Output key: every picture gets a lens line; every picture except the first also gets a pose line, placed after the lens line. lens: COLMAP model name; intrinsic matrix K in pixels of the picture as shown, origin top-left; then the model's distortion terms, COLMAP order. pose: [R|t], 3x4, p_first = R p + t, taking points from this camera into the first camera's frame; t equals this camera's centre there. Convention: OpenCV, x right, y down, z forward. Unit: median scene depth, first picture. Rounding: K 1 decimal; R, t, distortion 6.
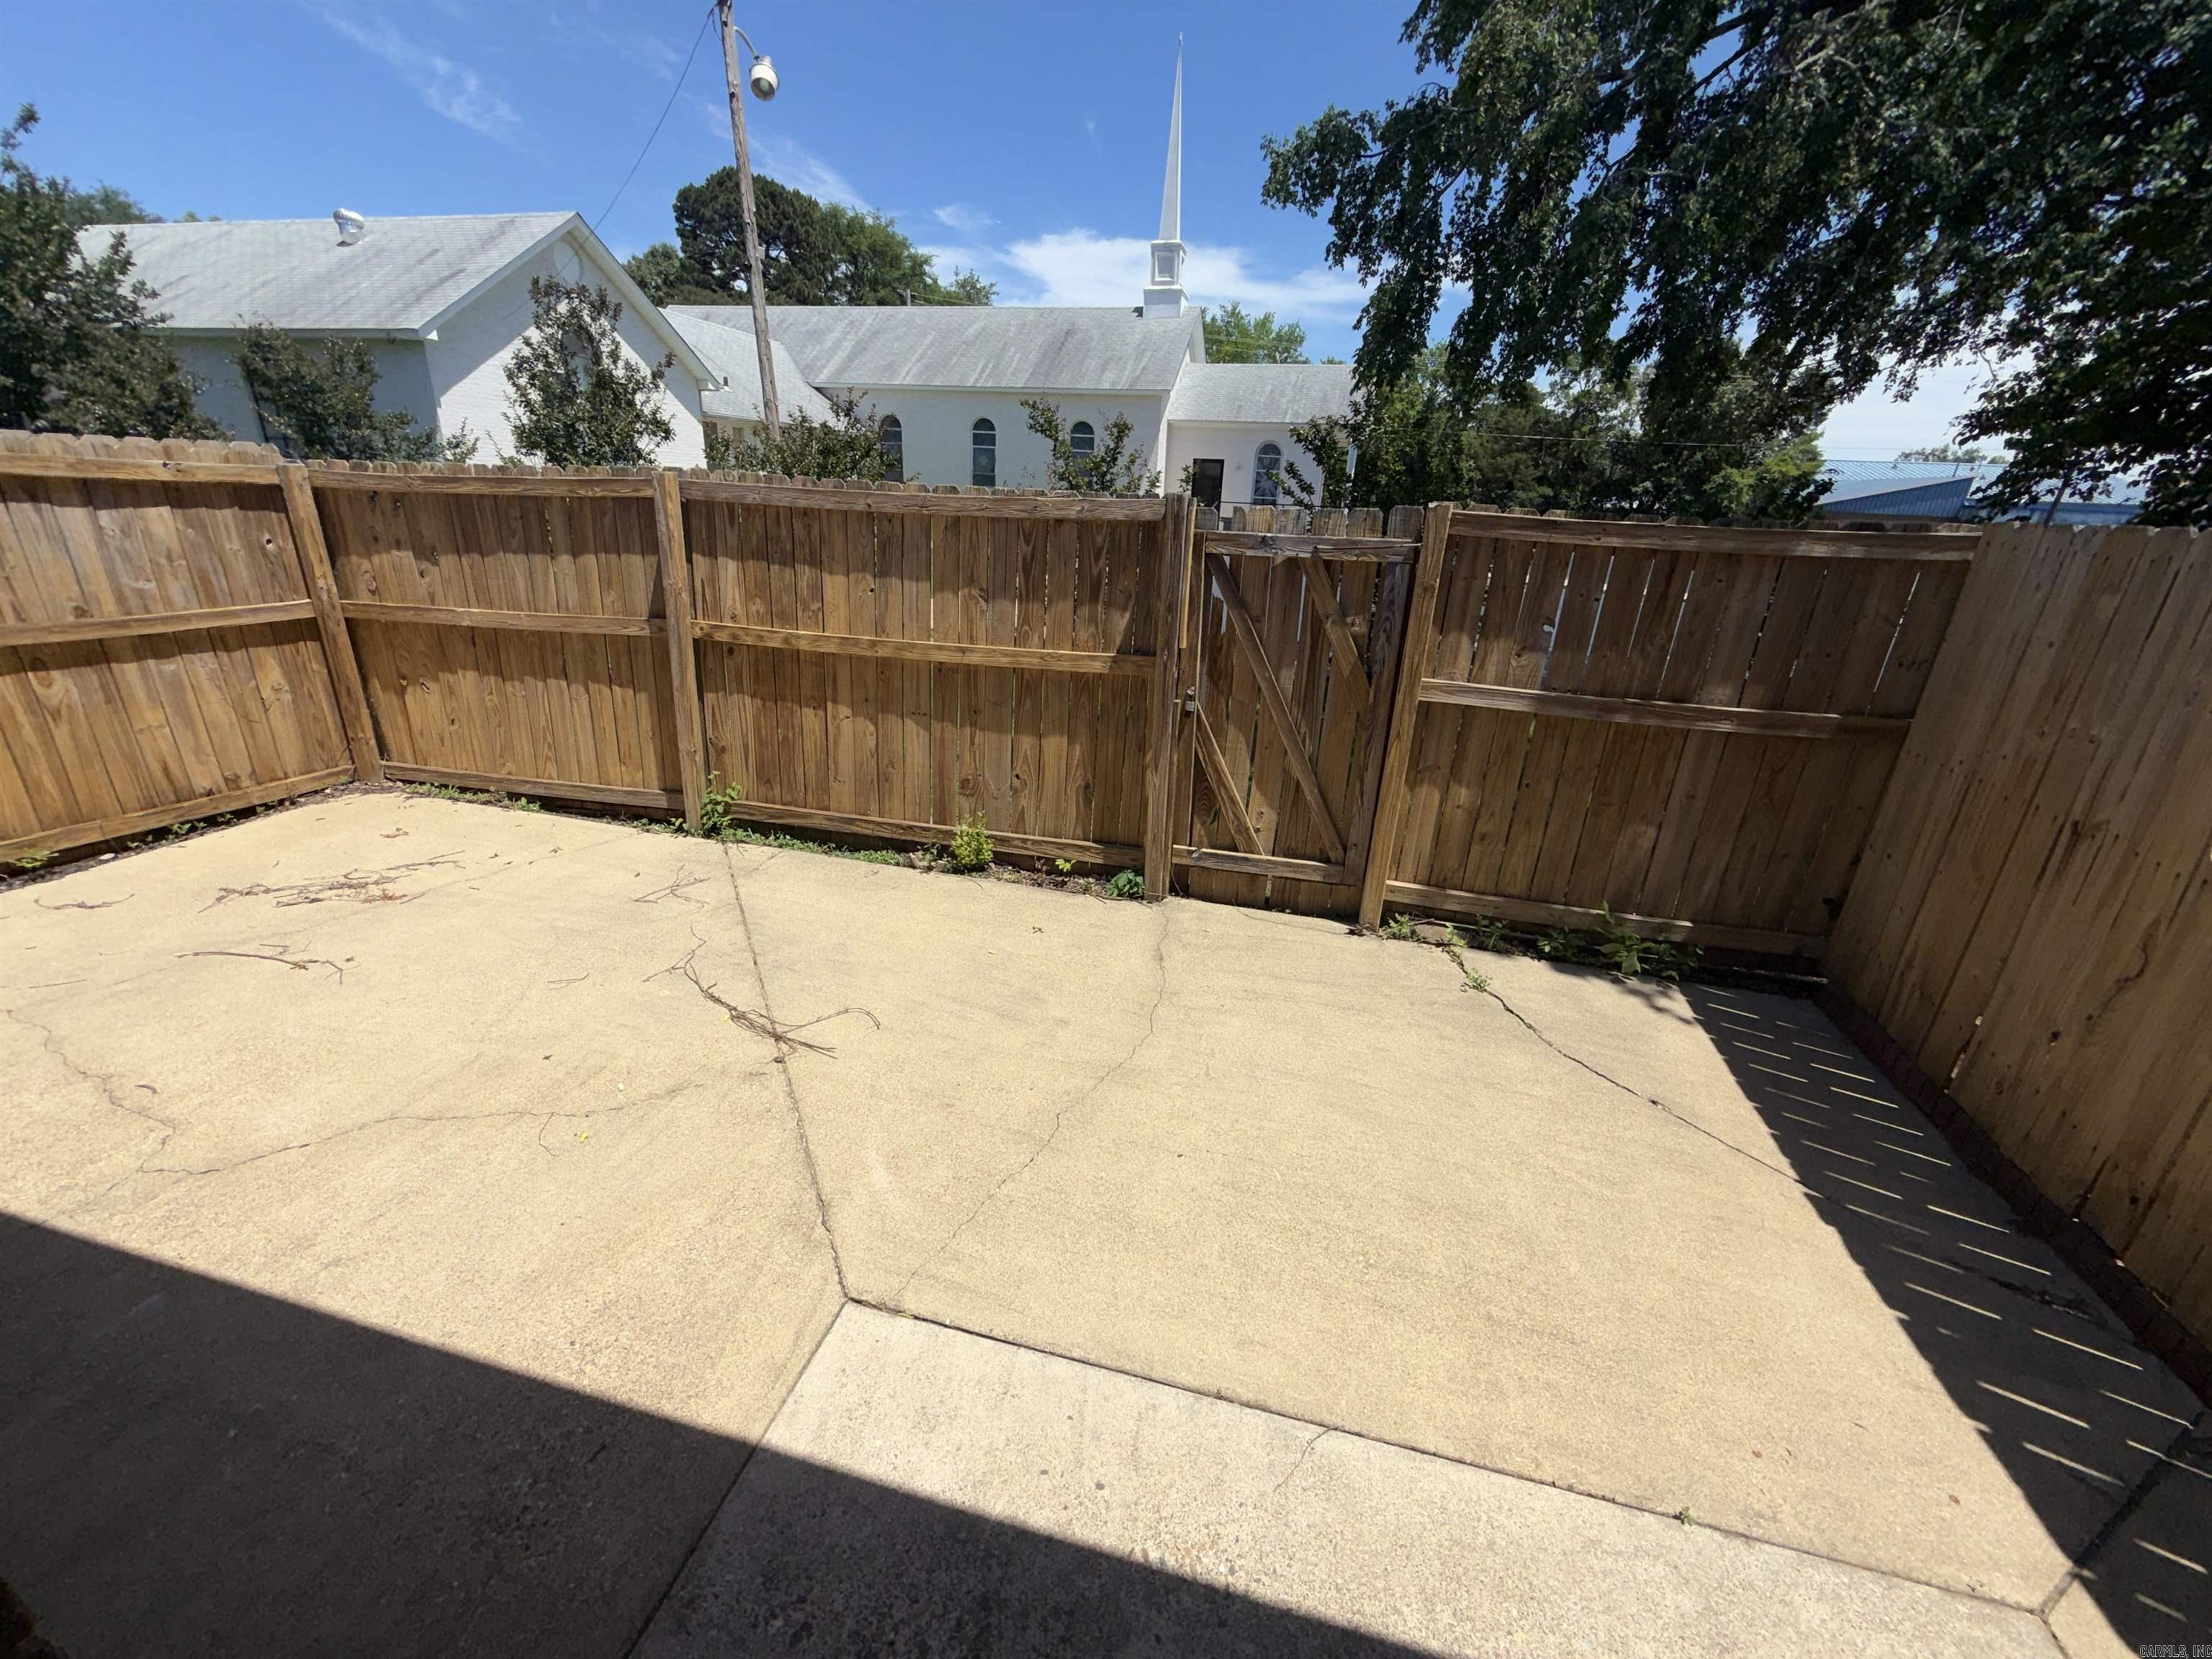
lens RADIAL K [[881.2, 0, 1101.8], [0, 881.2, 831.7], [0, 0, 1]] dist [0.000495, 0.000010]
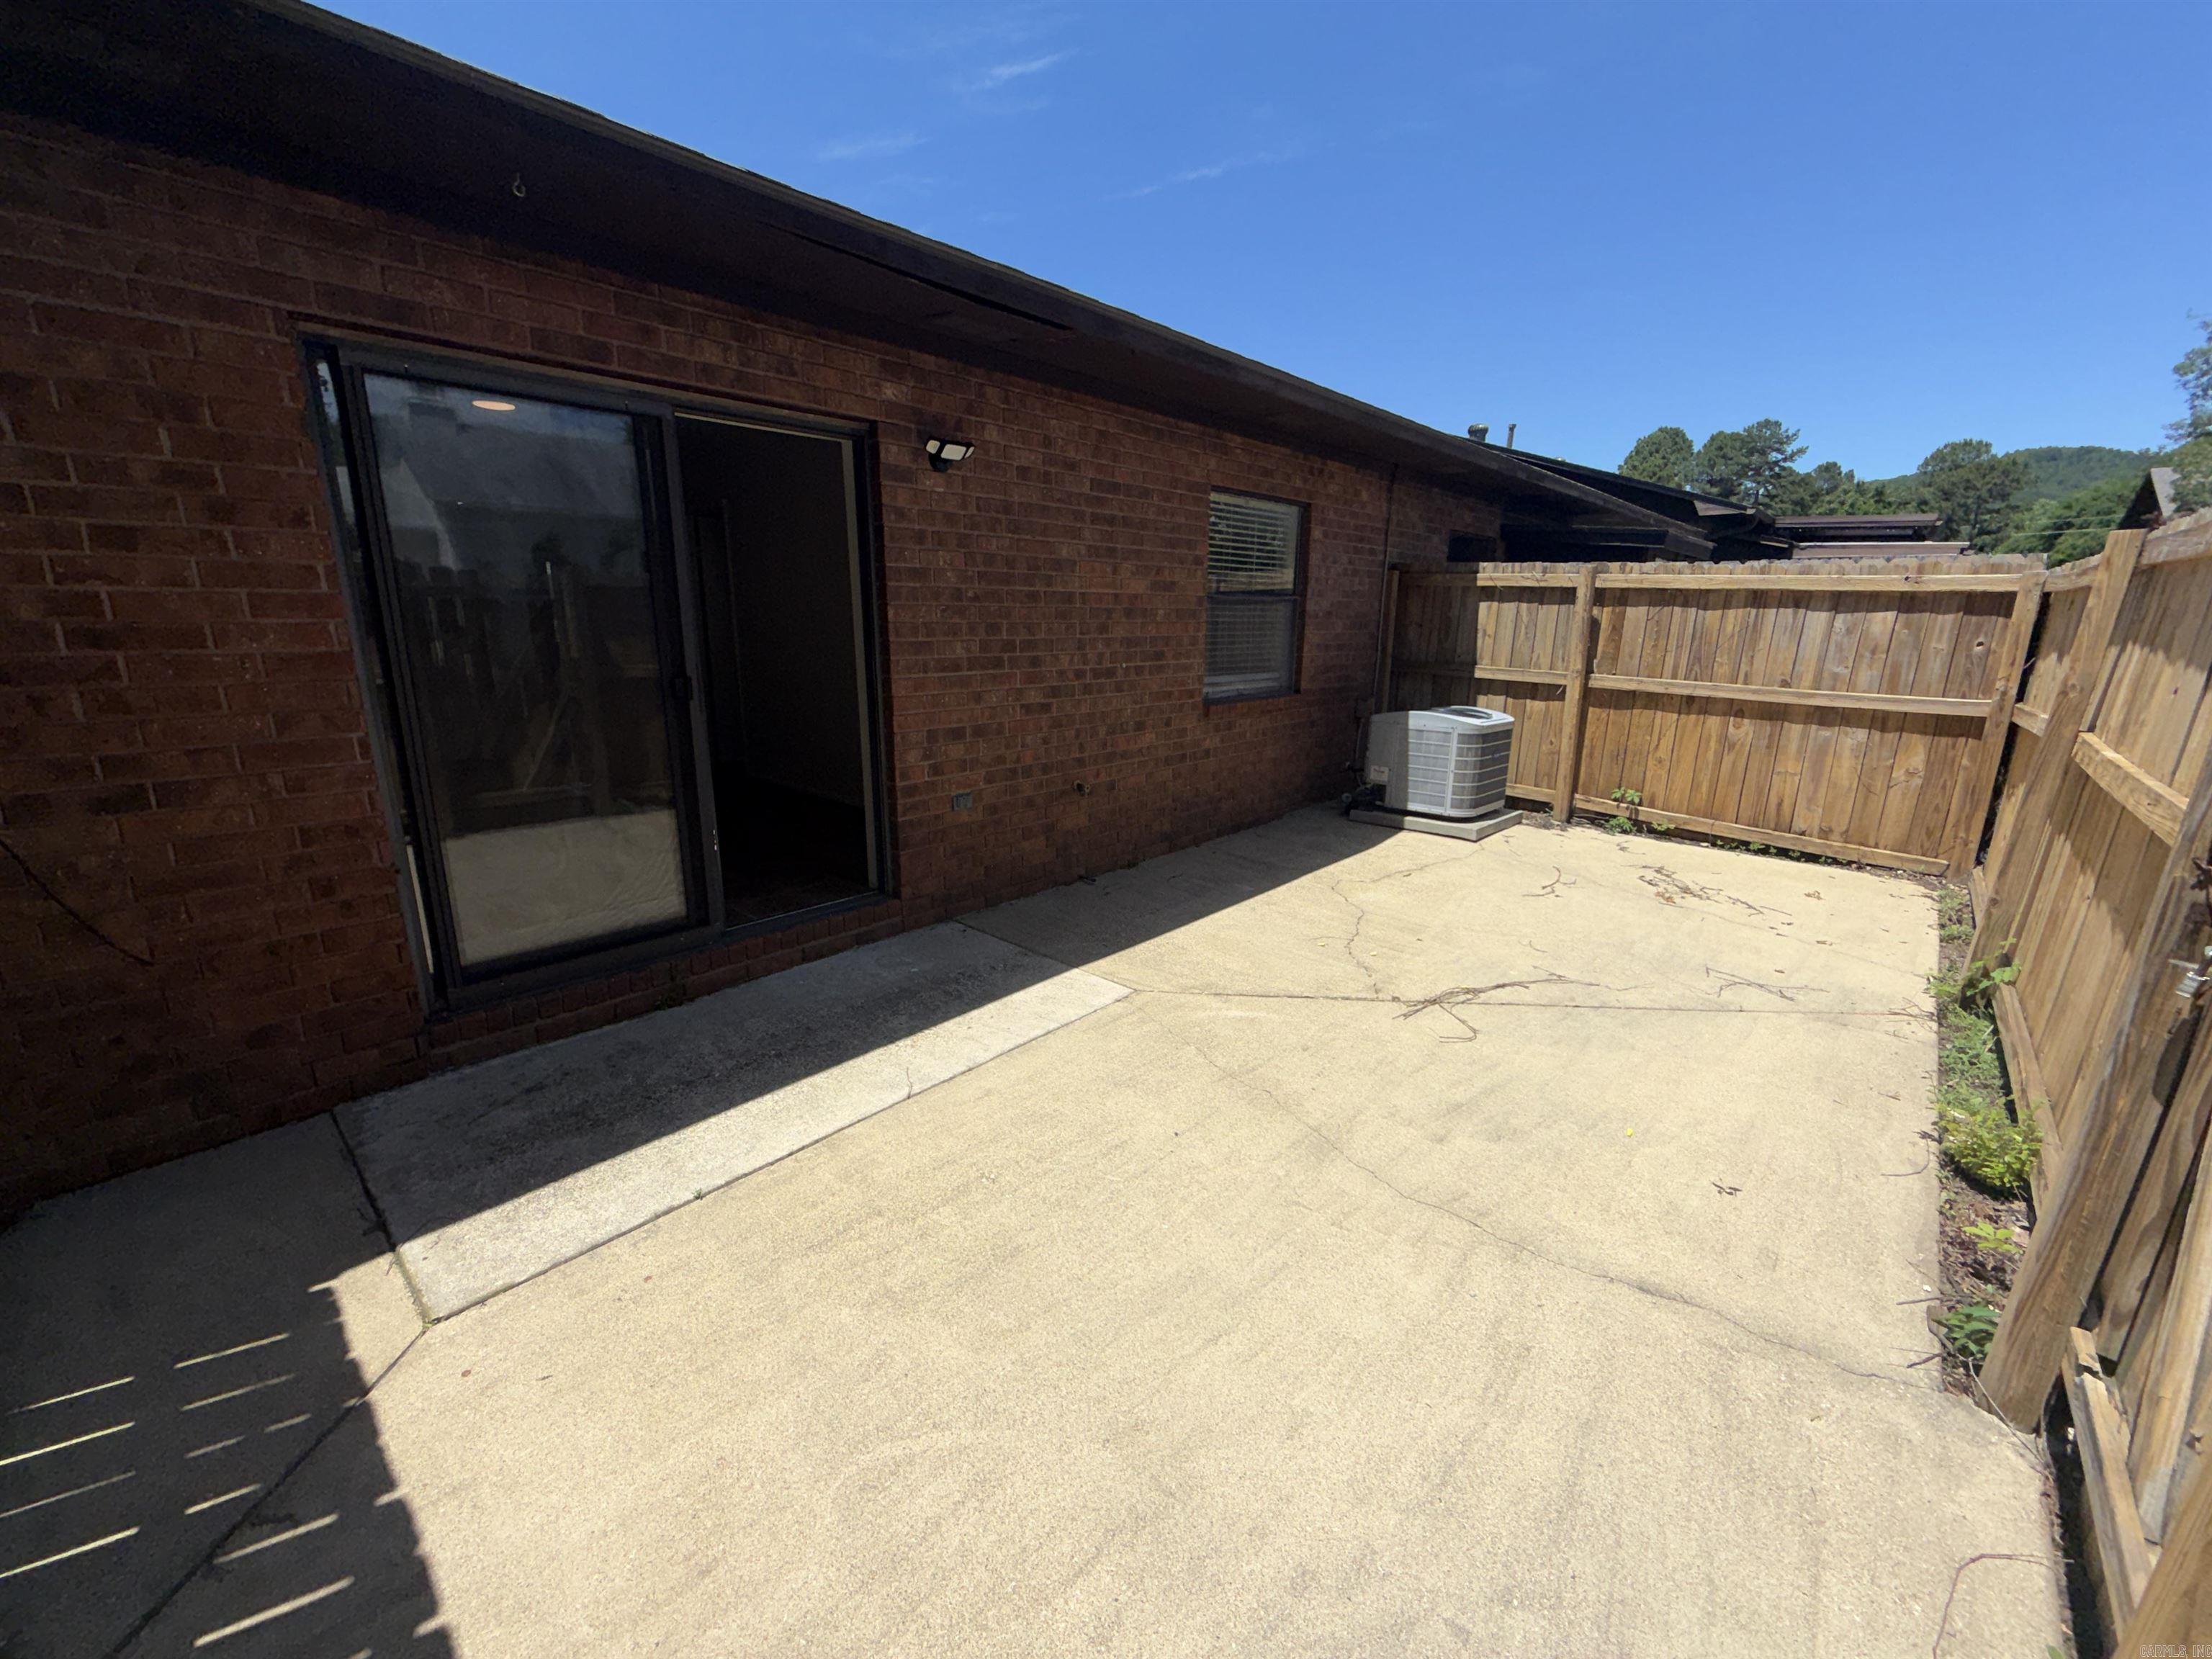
lens RADIAL K [[881.2, 0, 1105.9], [0, 881.2, 837.7], [0, 0, 1]] dist [0.000495, 0.000010]
pose [[-0.474807, 0.172581, -0.863003, 0.635322], [-0.344765, 0.865739, 0.362811, -0.180122], [0.809750, 0.469799, -0.351559, 0.761688]]
